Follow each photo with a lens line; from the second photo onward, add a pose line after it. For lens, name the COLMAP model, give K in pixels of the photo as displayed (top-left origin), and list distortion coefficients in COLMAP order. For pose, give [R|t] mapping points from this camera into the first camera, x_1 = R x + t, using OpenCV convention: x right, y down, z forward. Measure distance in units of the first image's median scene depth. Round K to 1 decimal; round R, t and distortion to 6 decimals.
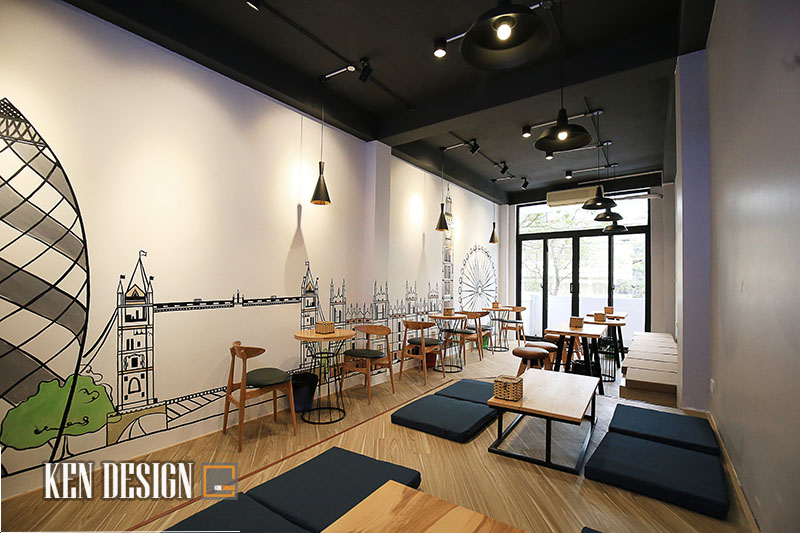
lens RADIAL K [[366.2, 0, 400.0], [0, 366.2, 271.9], [0, 0, 1]] dist [-0.000057, -0.000009]
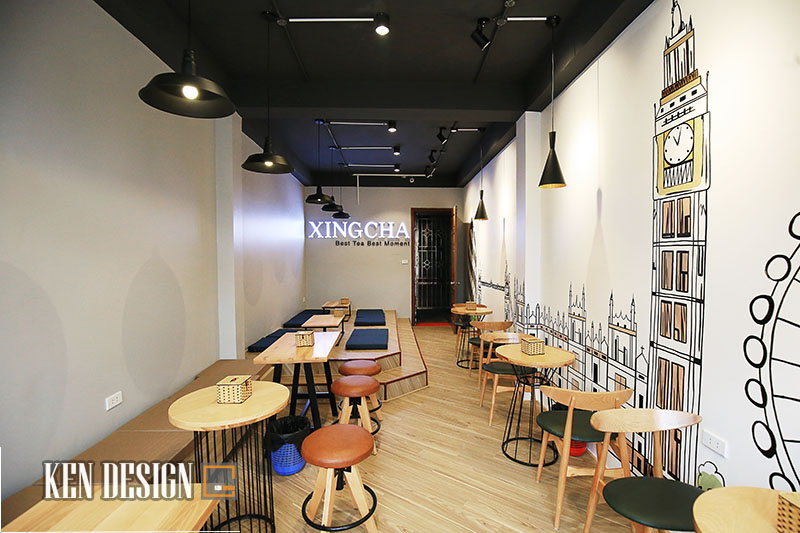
lens RADIAL K [[366.2, 0, 398.8], [0, 366.2, 265.0], [0, 0, 1]] dist [-0.000057, -0.000009]
pose [[-0.794208, -0.004017, -0.607632, 0.551186], [-0.001661, 0.999989, -0.004439, -0.002849], [0.607643, -0.002516, -0.794206, 1.189095]]
